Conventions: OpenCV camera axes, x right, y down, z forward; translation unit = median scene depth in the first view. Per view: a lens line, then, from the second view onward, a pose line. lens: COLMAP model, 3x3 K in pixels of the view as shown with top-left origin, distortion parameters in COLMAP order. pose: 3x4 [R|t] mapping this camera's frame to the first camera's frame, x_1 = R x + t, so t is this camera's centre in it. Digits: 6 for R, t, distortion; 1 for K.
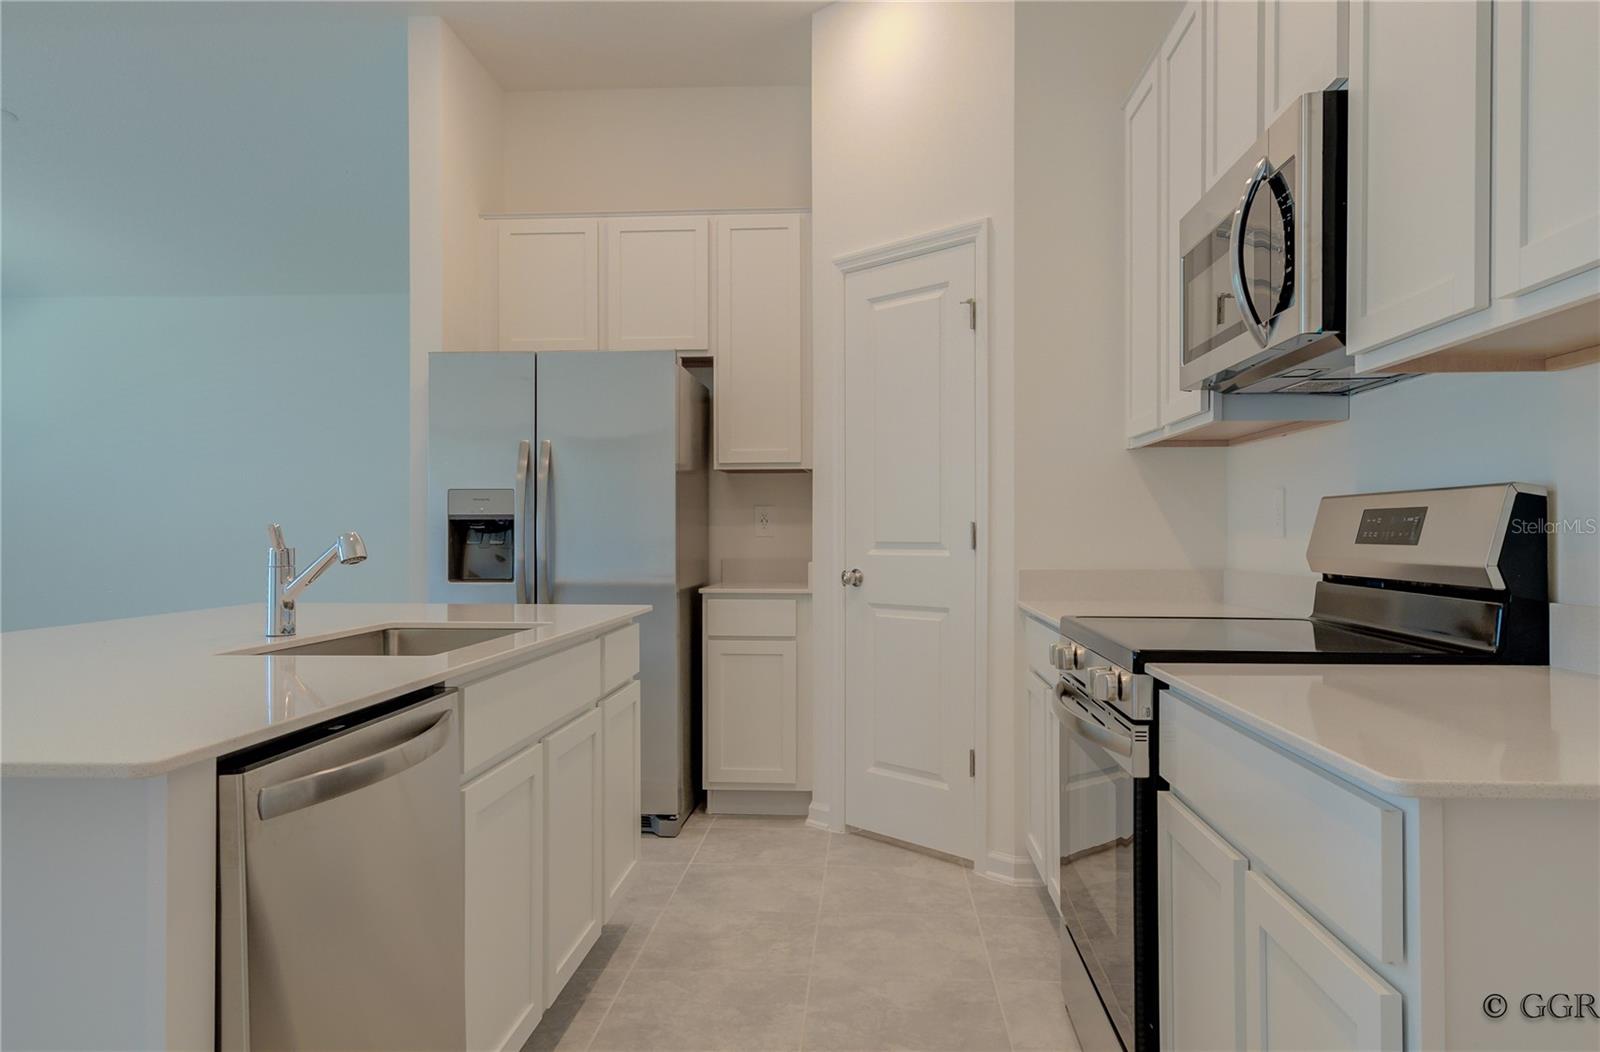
lens RADIAL K [[1119.6, 0, 790.0], [0, 1119.6, 515.6], [0, 0, 1]] dist [0.003002, 0.018415]
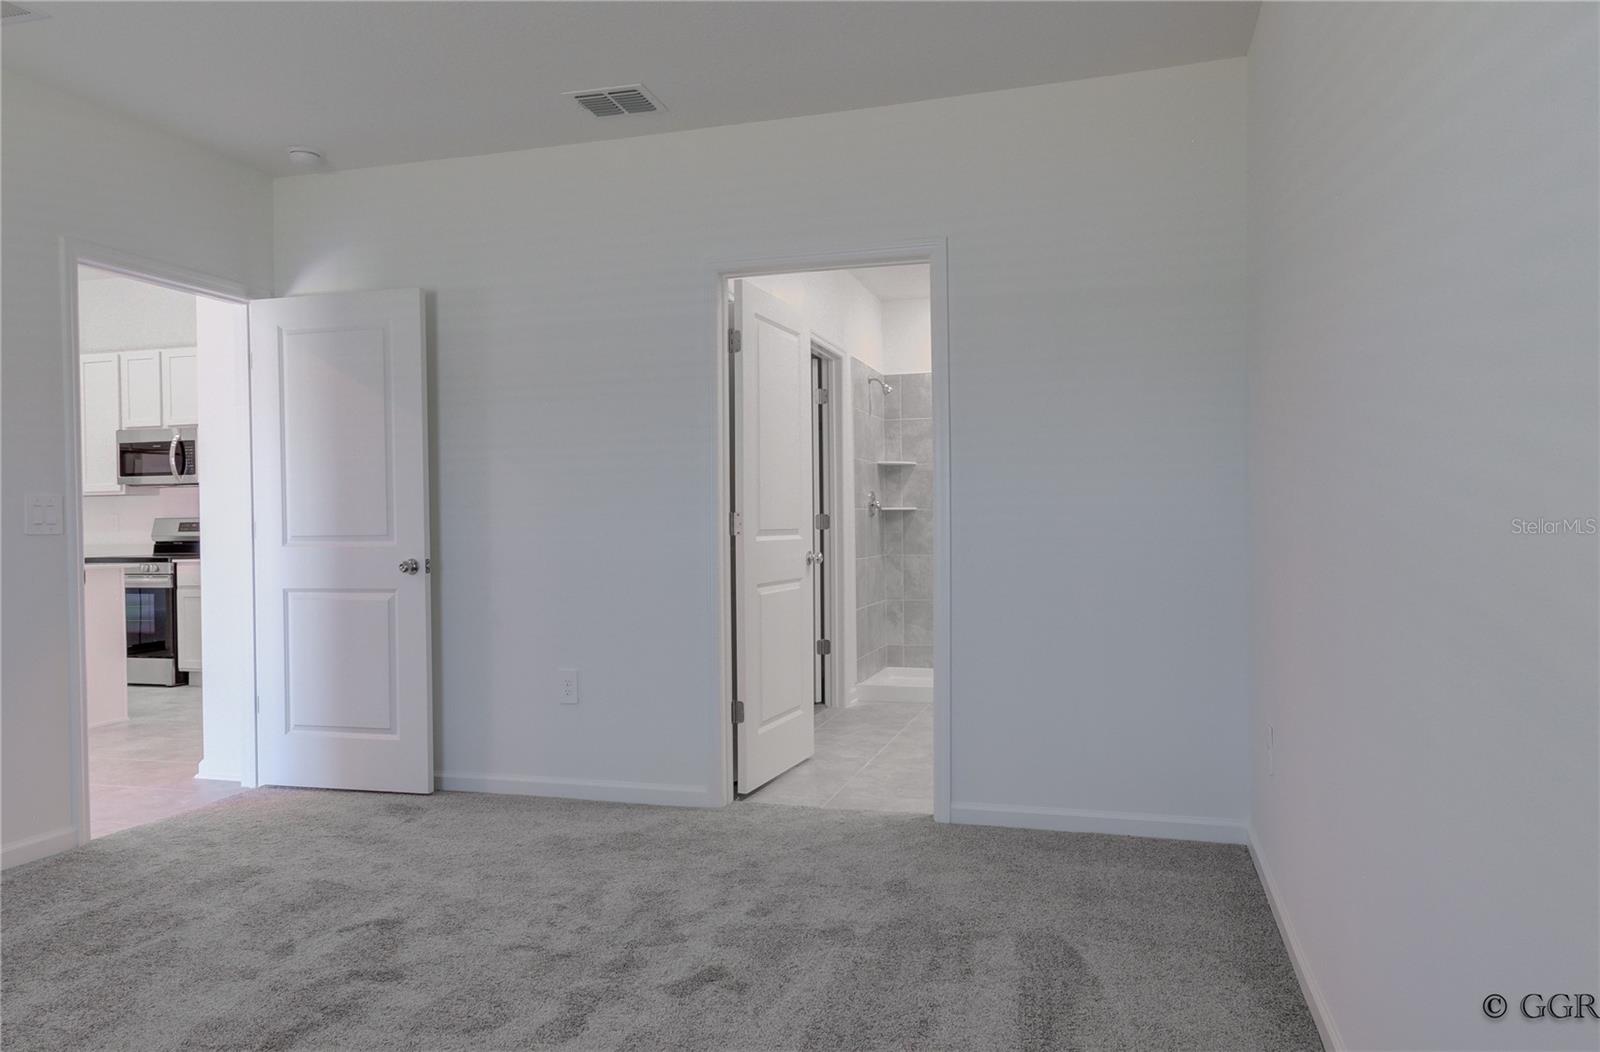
lens RADIAL K [[1119.6, 0, 807.9], [0, 1119.6, 533.2], [0, 0, 1]] dist [0.003002, 0.018415]
pose [[0.199902, -0.010781, 0.979757, -1.542562], [-0.001947, 0.999933, 0.011400, -0.009547], [-0.979814, -0.004186, 0.199868, -1.002988]]
